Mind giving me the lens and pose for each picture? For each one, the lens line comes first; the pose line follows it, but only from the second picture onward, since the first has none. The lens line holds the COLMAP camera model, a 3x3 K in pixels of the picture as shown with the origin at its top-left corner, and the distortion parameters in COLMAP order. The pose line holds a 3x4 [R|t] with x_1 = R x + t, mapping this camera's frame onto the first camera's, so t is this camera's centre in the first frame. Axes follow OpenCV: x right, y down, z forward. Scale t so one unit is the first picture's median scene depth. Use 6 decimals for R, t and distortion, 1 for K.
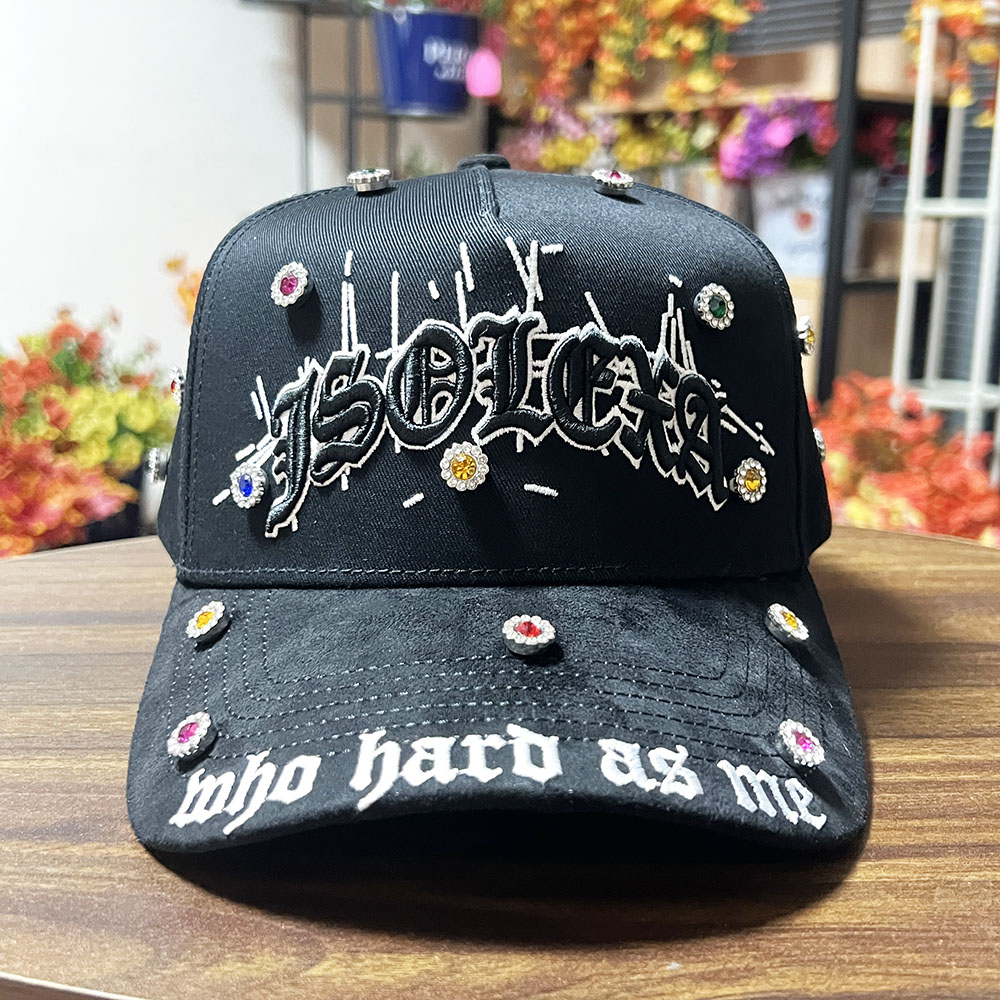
lens RADIAL K [[1315.9, 0, 500.0], [0, 1315.9, 500.0], [0, 0, 1]] dist [0.245668, -1.005653]
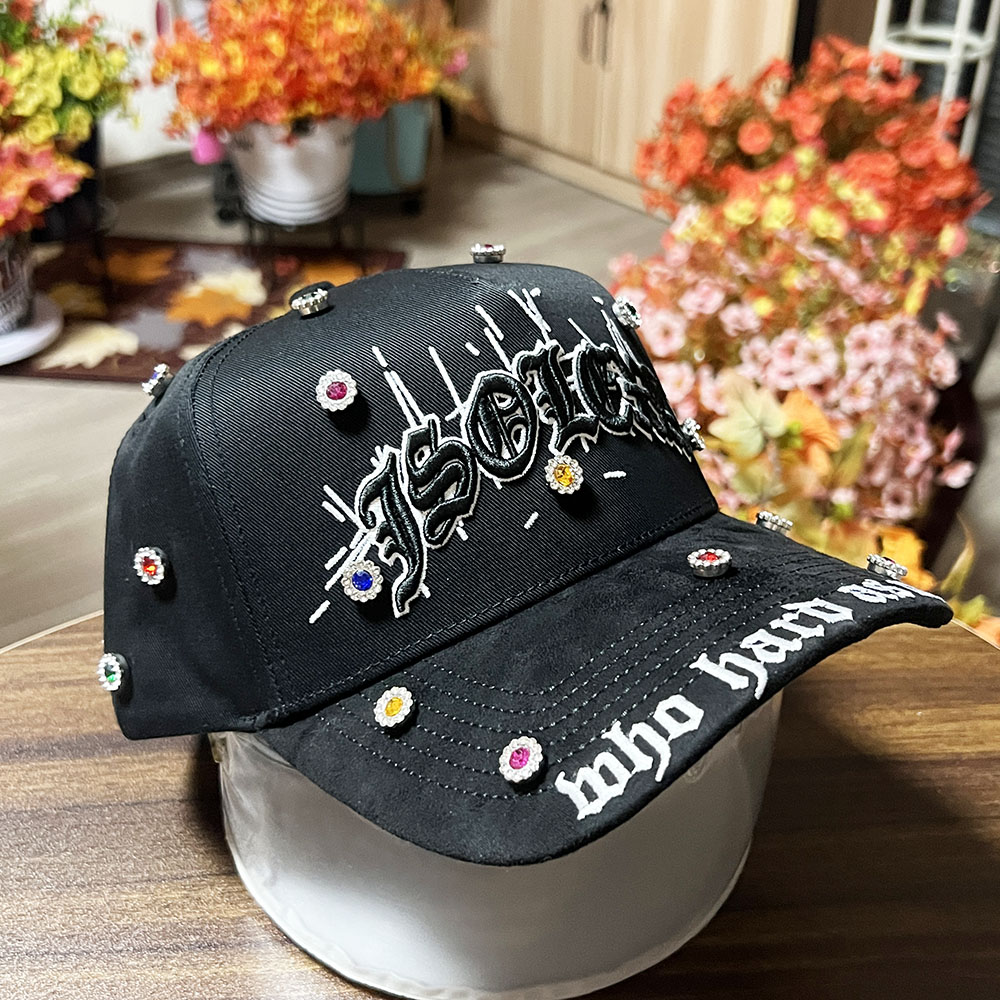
lens RADIAL K [[1315.9, 0, 500.0], [0, 1315.9, 500.0], [0, 0, 1]] dist [0.245668, -1.005653]
pose [[0.789909, -0.330015, 0.516849, -0.671910], [0.407174, 0.912489, -0.039654, 0.017891], [-0.458533, 0.241771, 0.855157, 0.031142]]
